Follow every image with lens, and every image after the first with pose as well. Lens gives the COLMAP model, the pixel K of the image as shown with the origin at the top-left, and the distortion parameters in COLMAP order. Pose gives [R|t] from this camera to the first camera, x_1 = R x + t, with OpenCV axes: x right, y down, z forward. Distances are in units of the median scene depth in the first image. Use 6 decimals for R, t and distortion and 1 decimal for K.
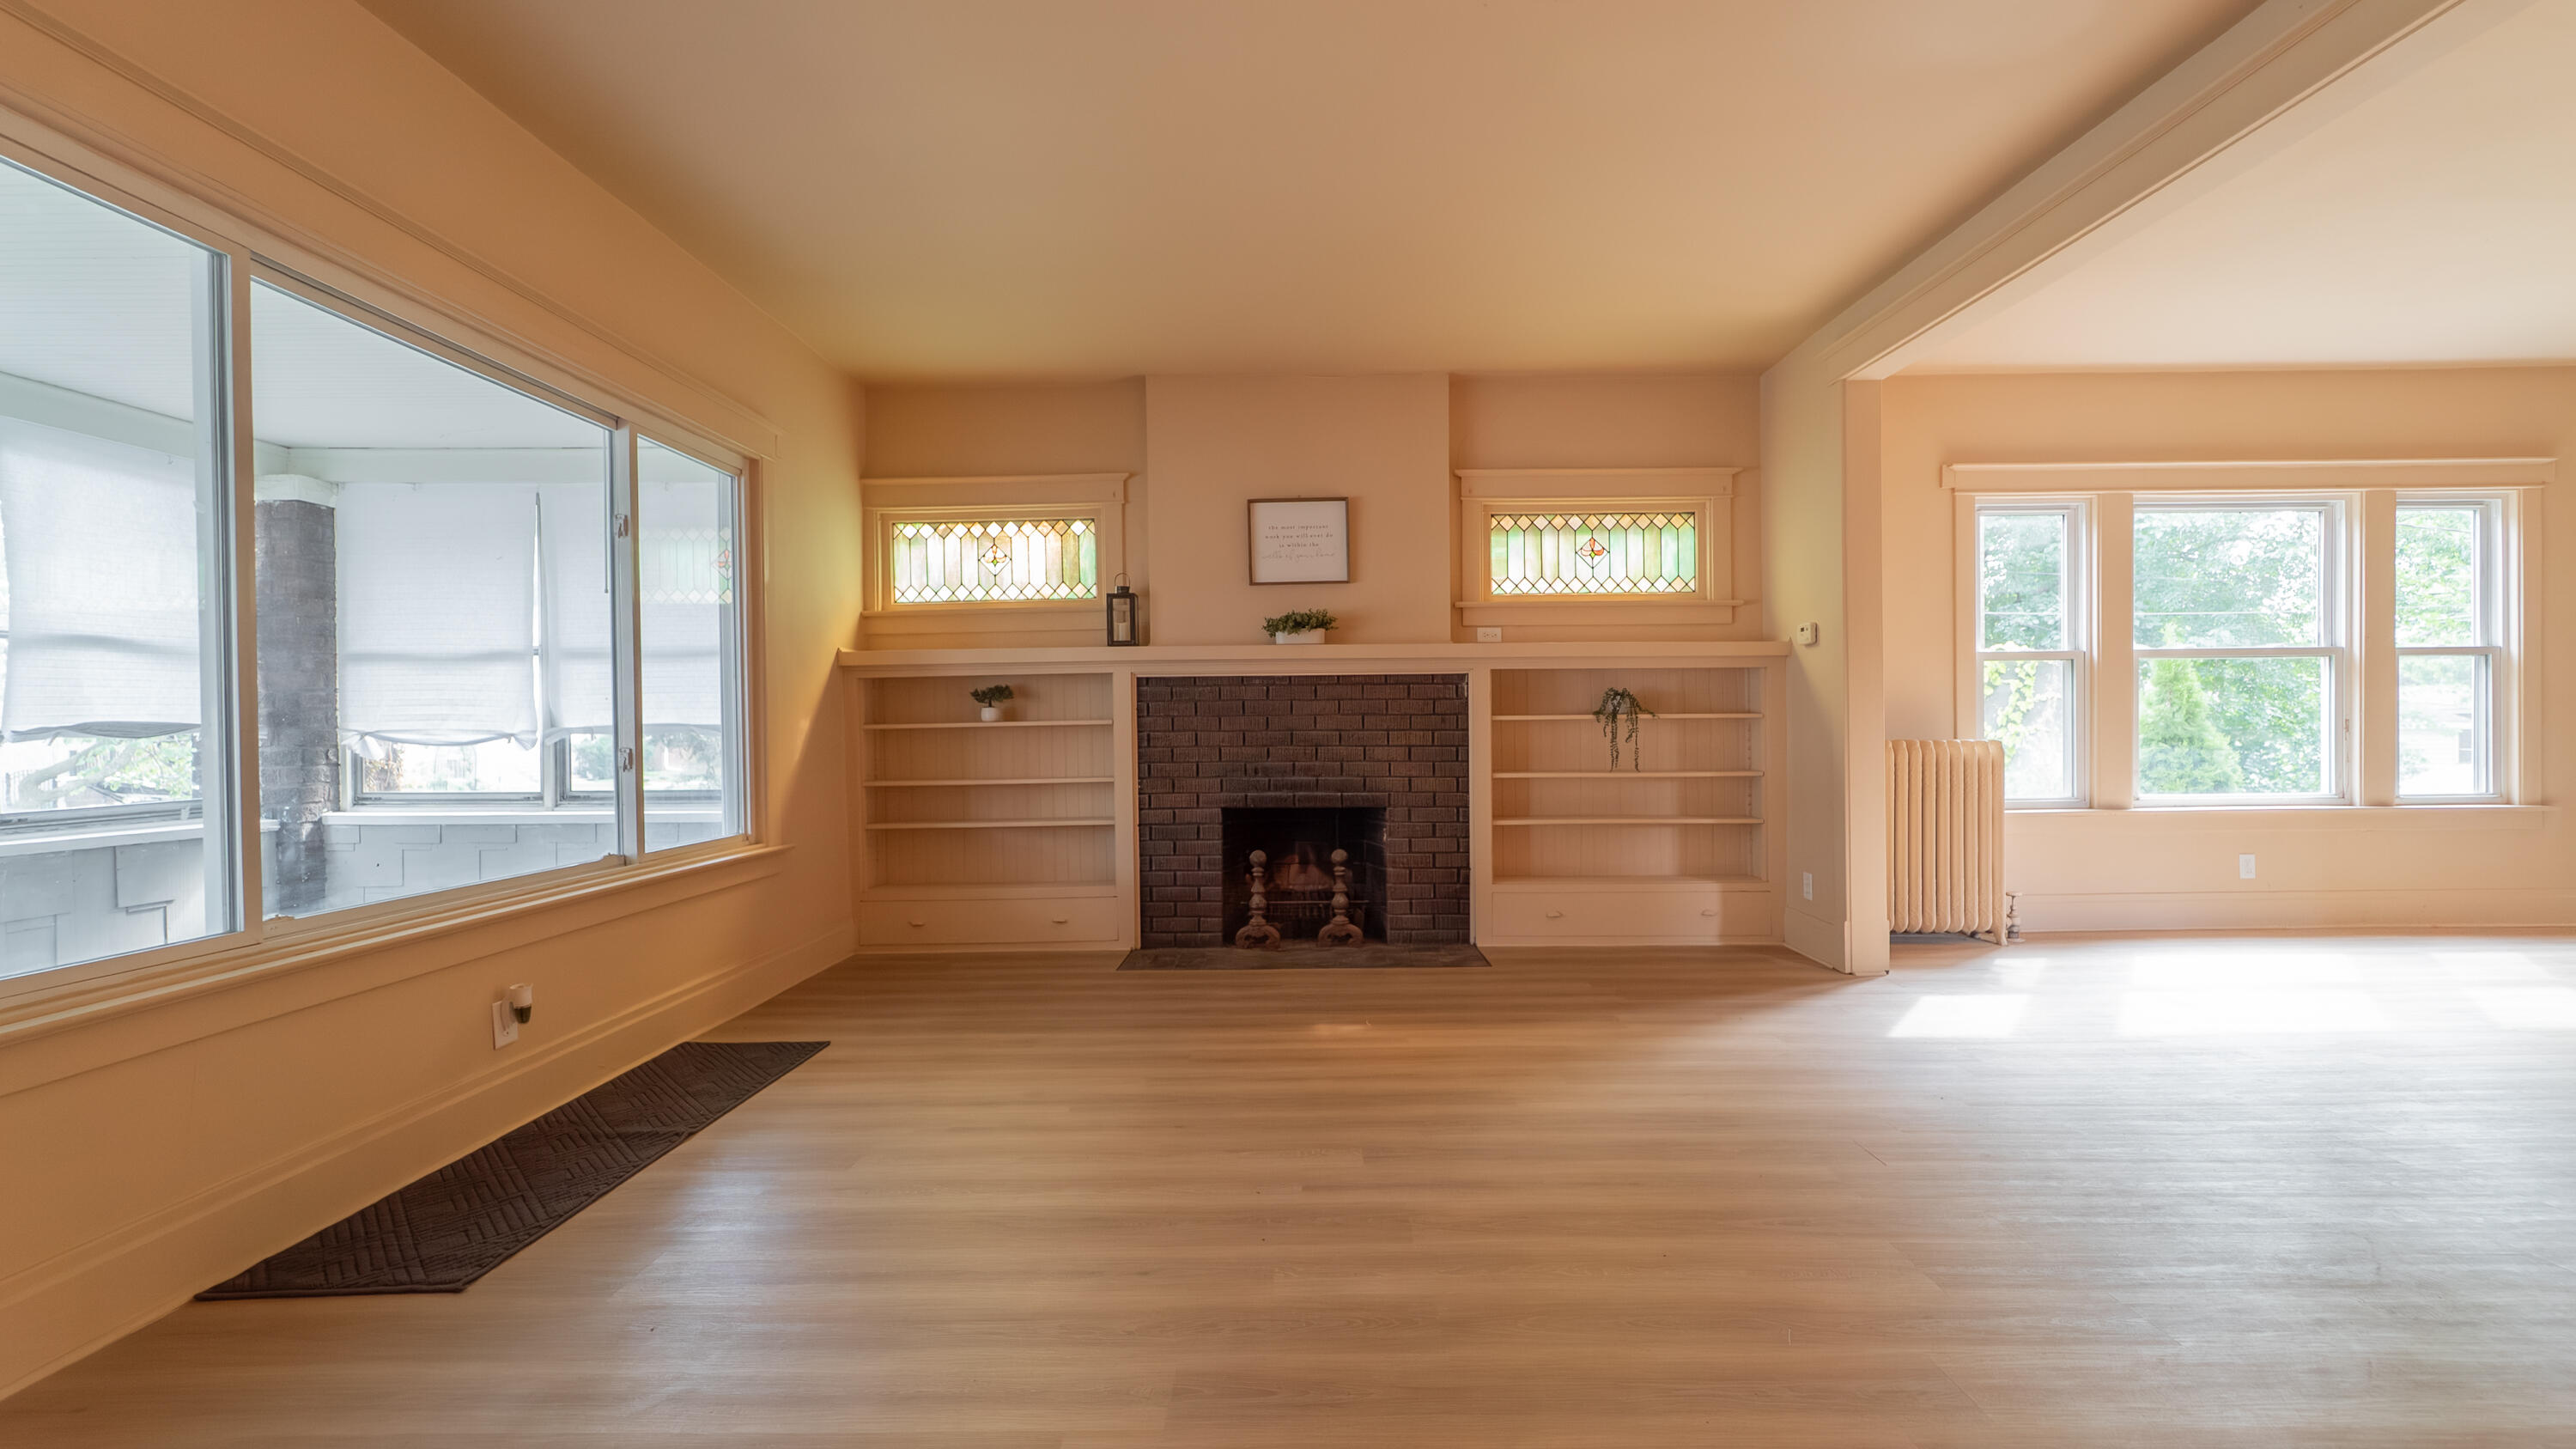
lens RADIAL K [[1025.6, 0, 1298.3], [0, 1025.6, 731.1], [0, 0, 1]] dist [0.002390, -0.002240]
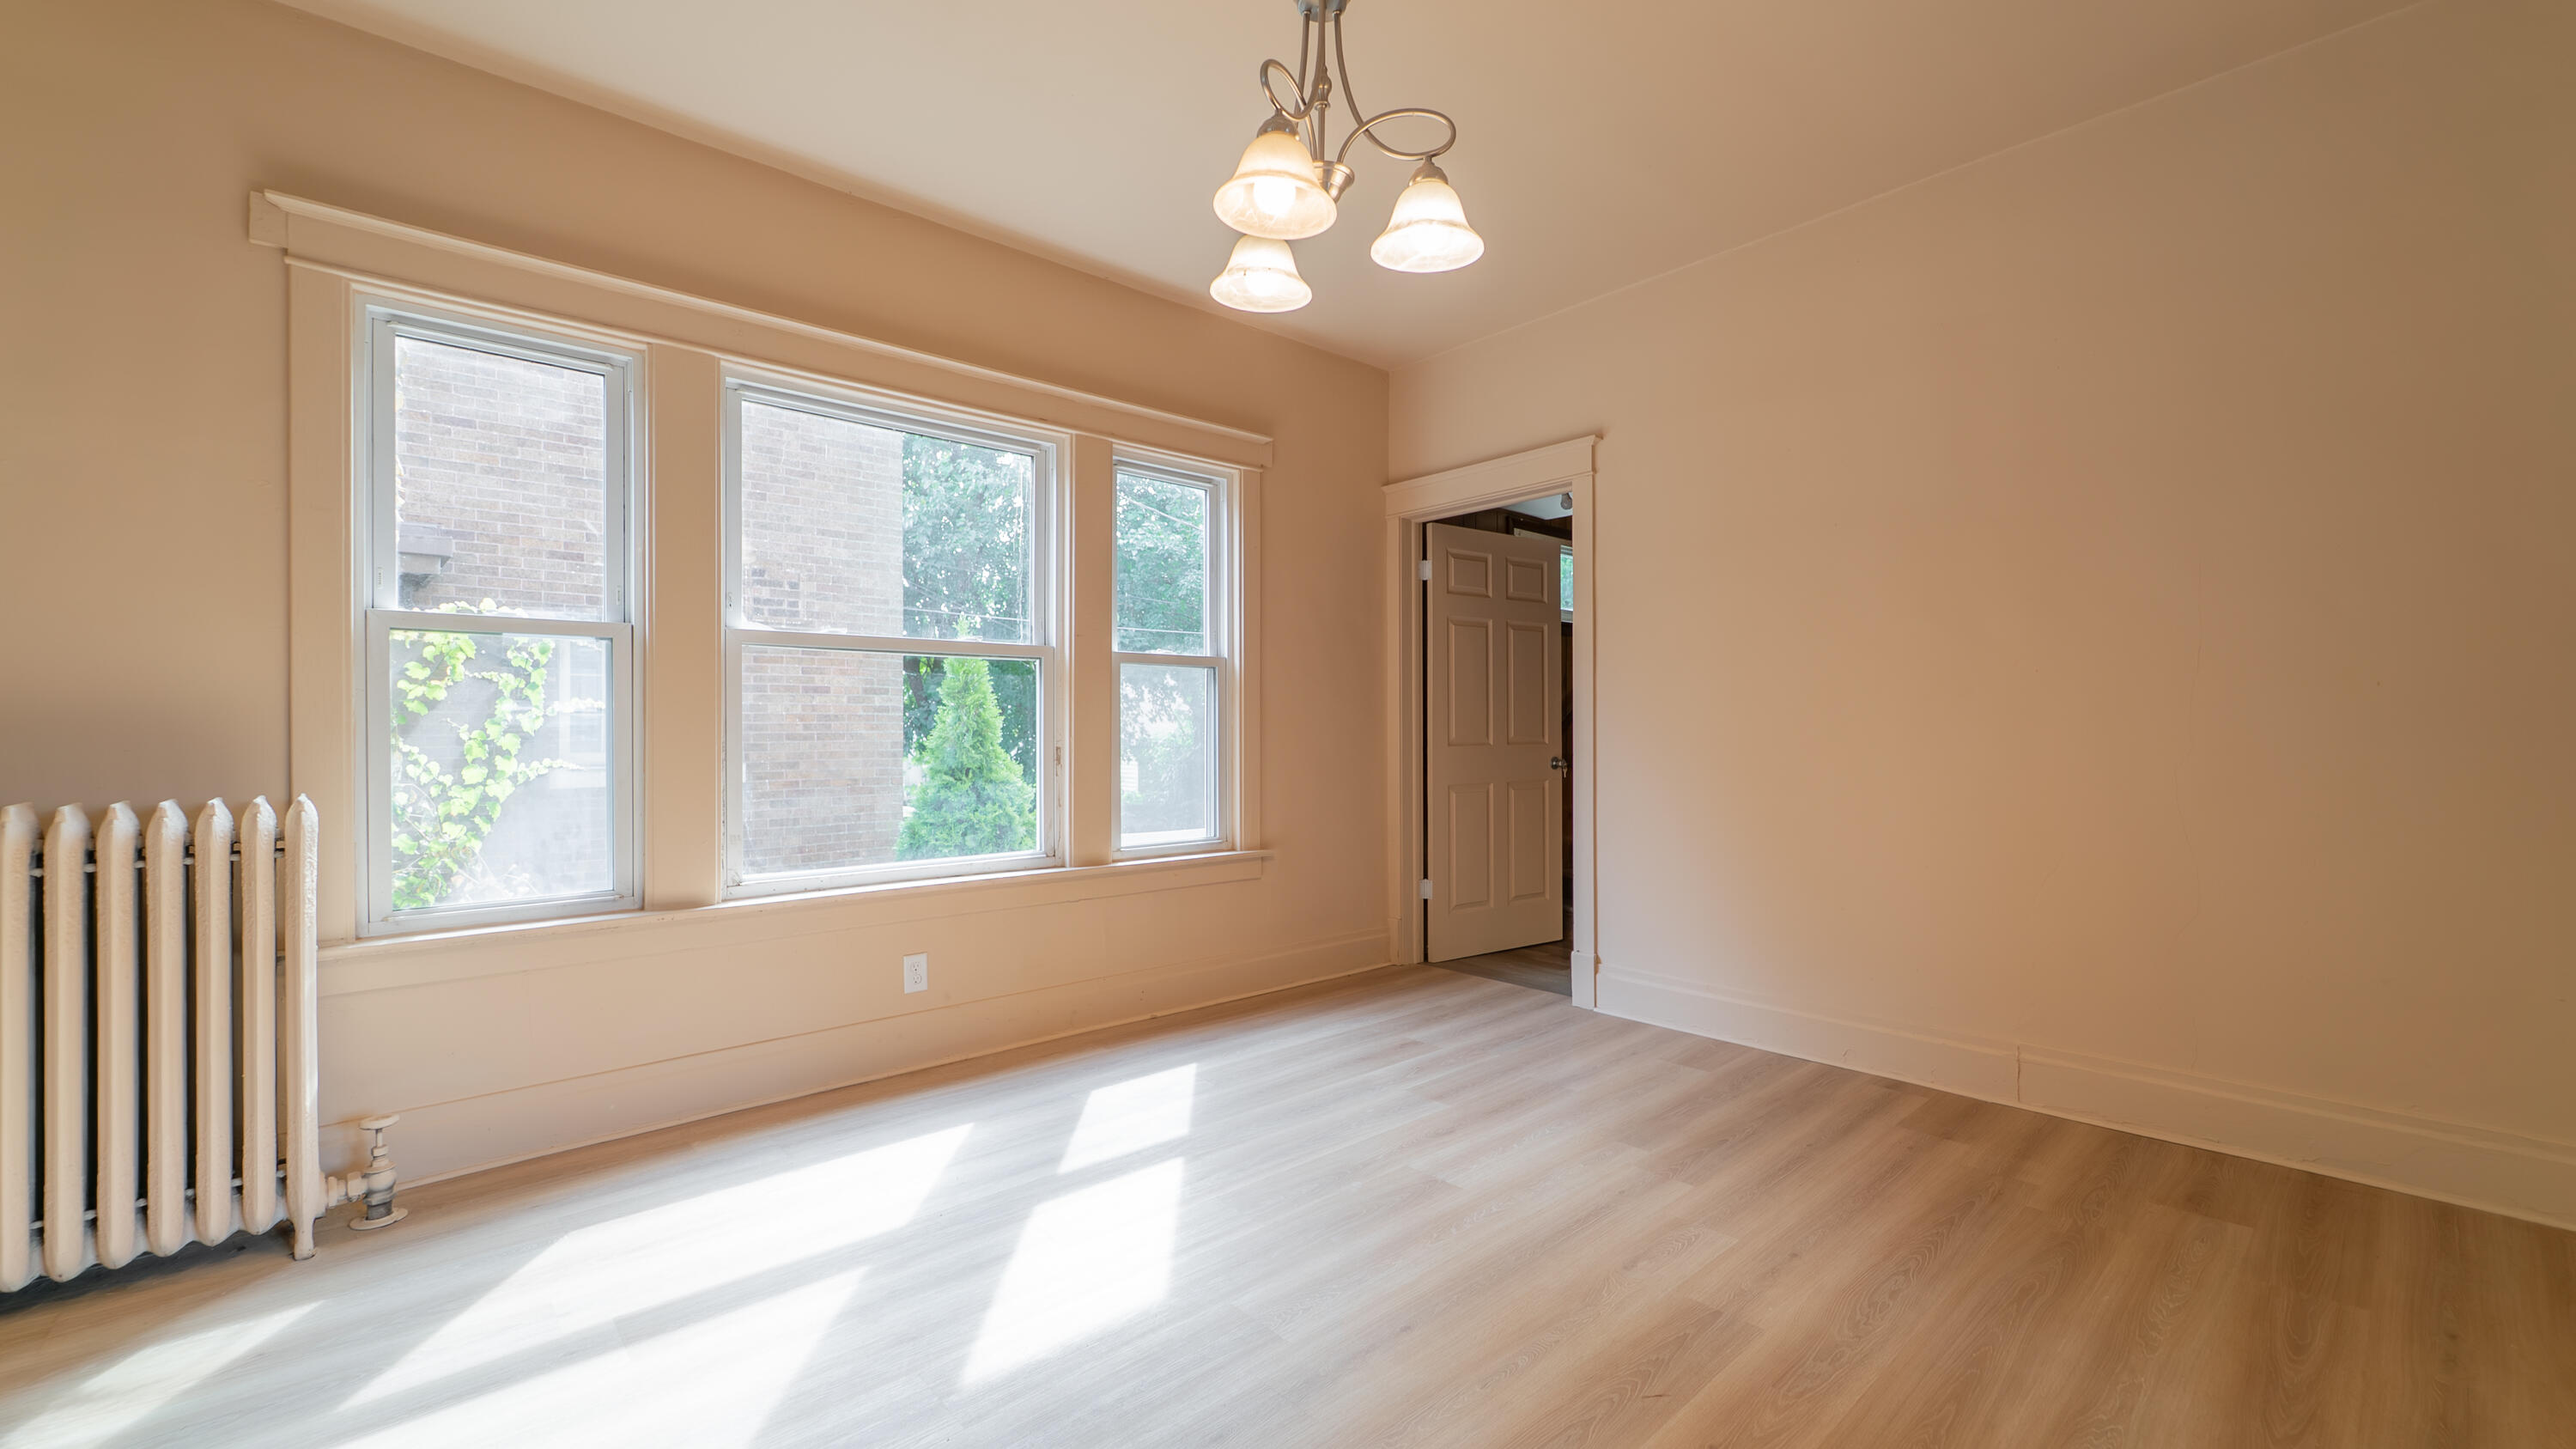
lens RADIAL K [[1025.6, 0, 1298.1], [0, 1025.6, 729.1], [0, 0, 1]] dist [0.002390, -0.002240]
pose [[0.741701, 0.009447, 0.670664, 0.691736], [-0.001072, 0.999916, -0.012899, -0.015716], [-0.670730, 0.008848, 0.741649, 0.365389]]
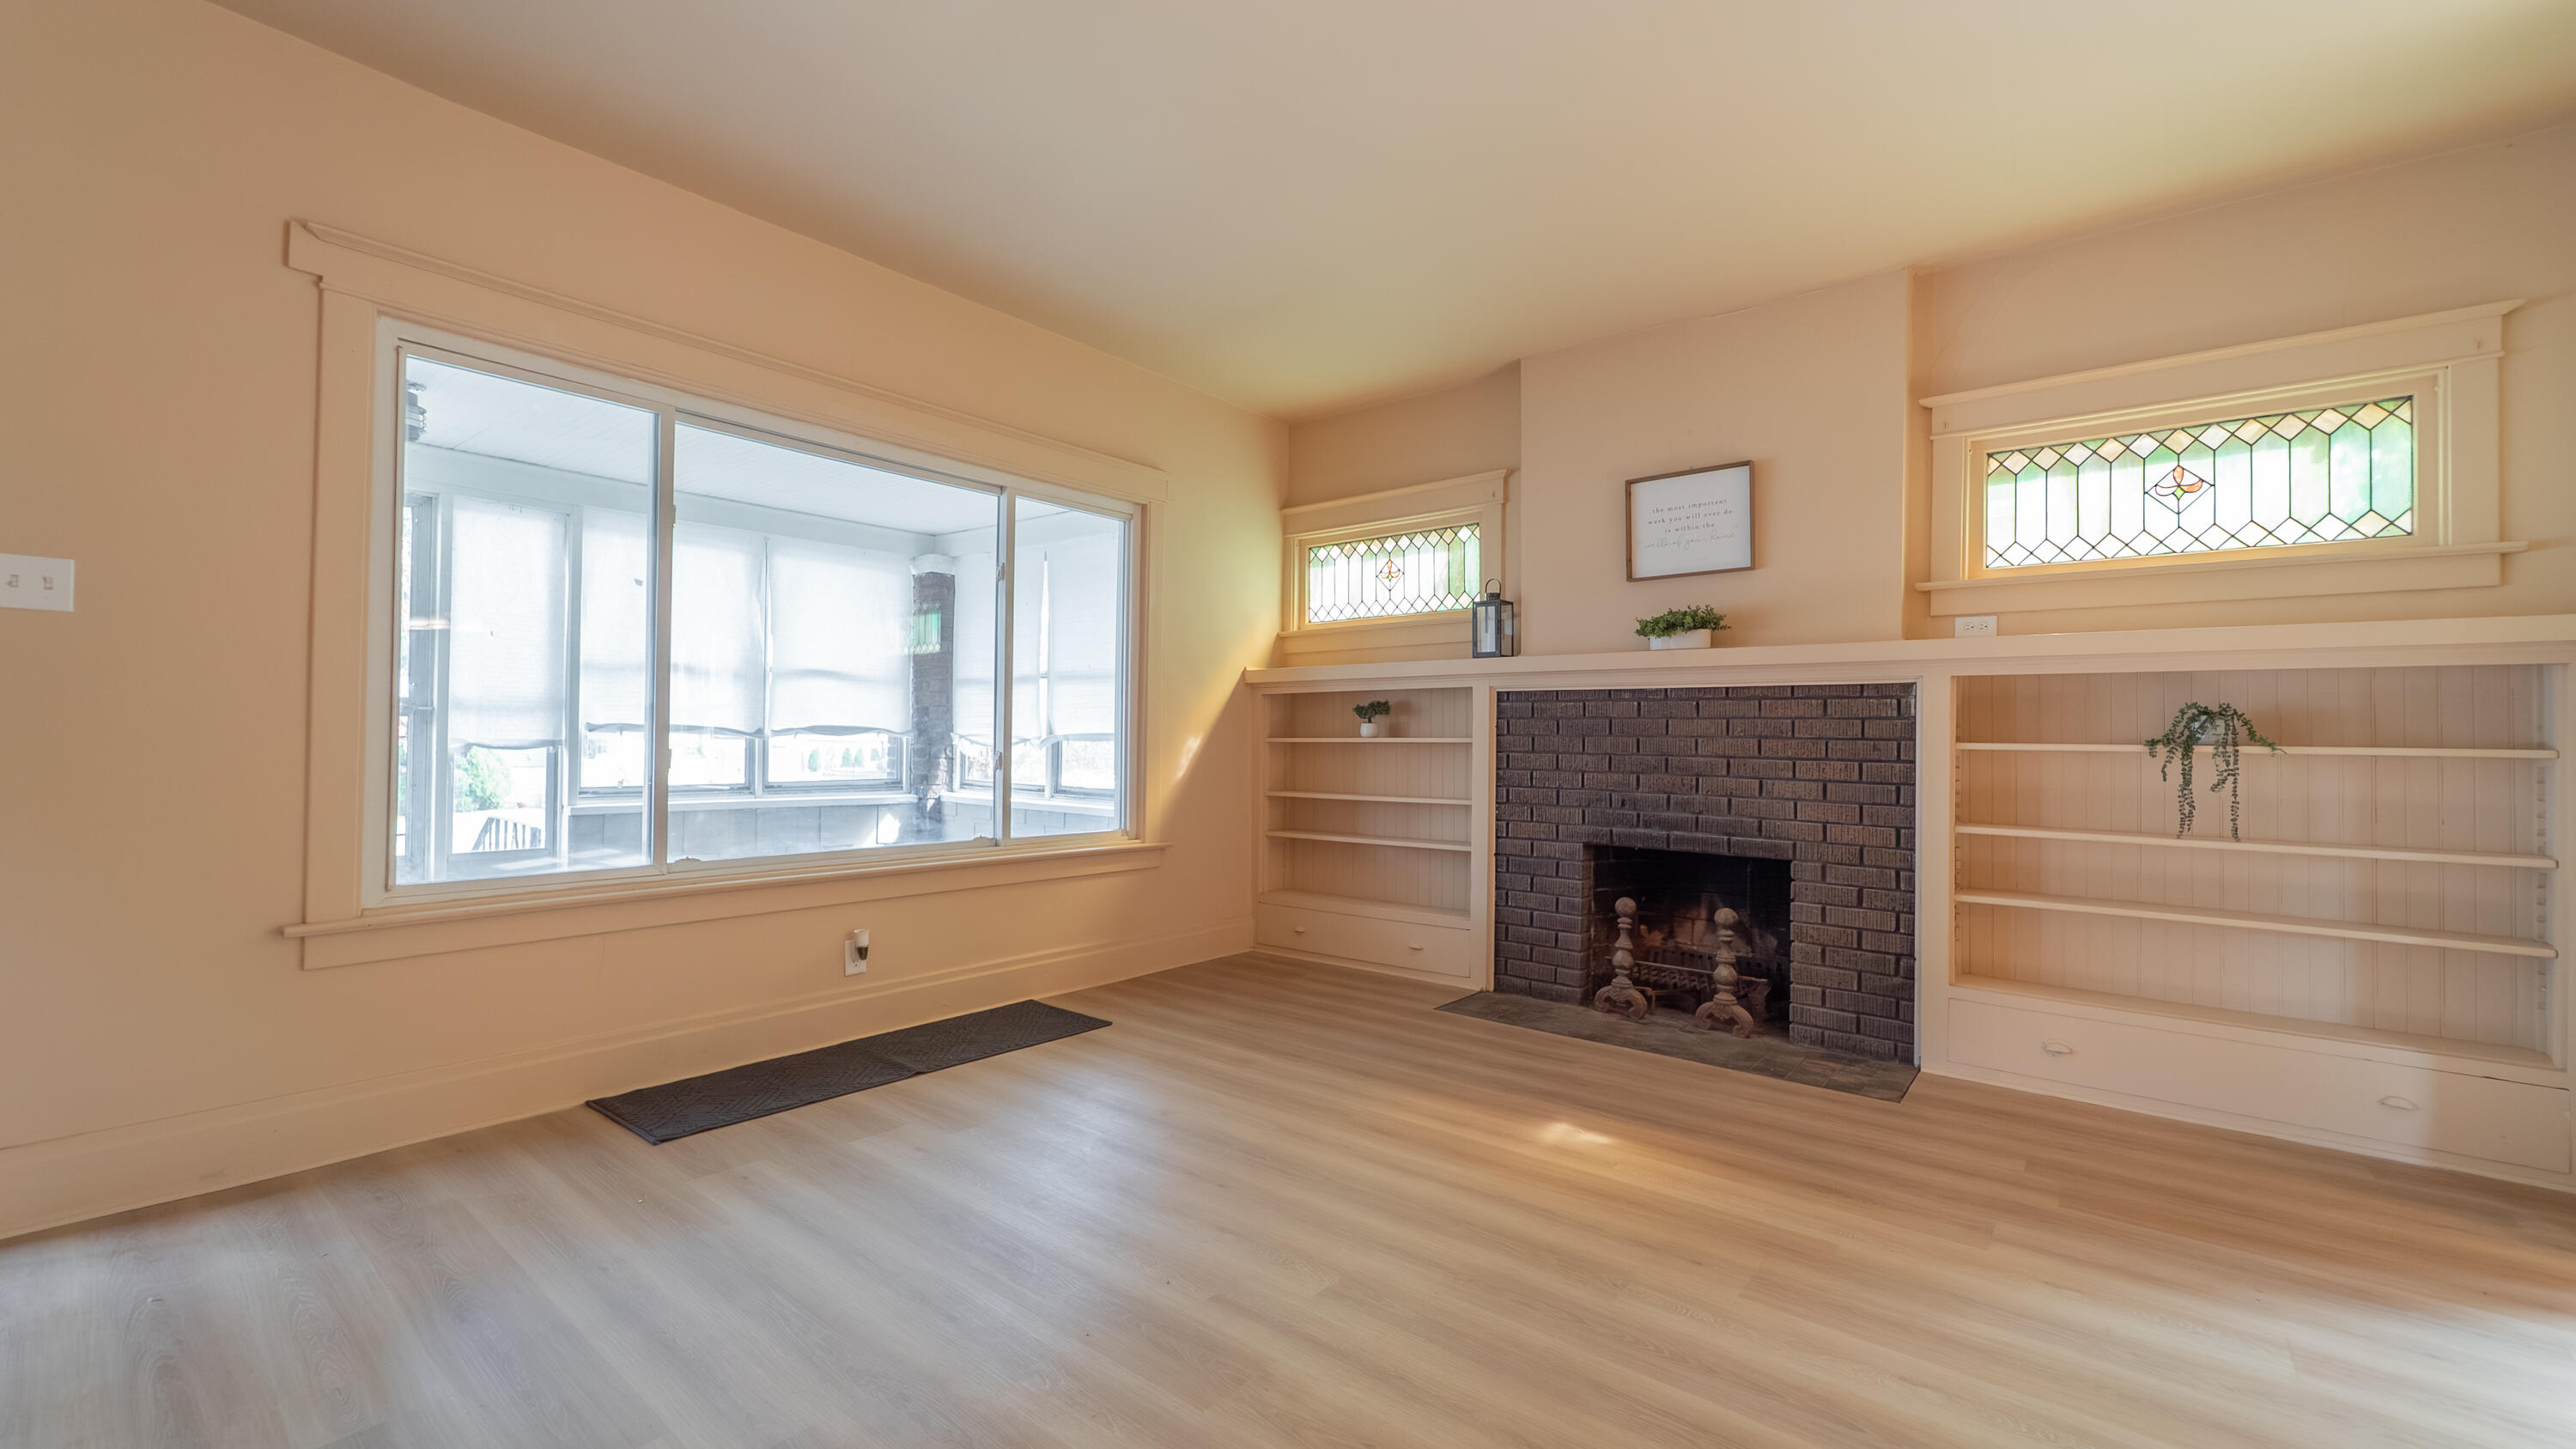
lens RADIAL K [[1025.6, 0, 1302.8], [0, 1025.6, 728.0], [0, 0, 1]] dist [0.002390, -0.002240]
pose [[0.783257, 0.013453, -0.621553, 0.272268], [-0.026962, 0.999560, -0.012342, -0.004311], [0.621113, 0.026426, 0.783275, 0.180017]]
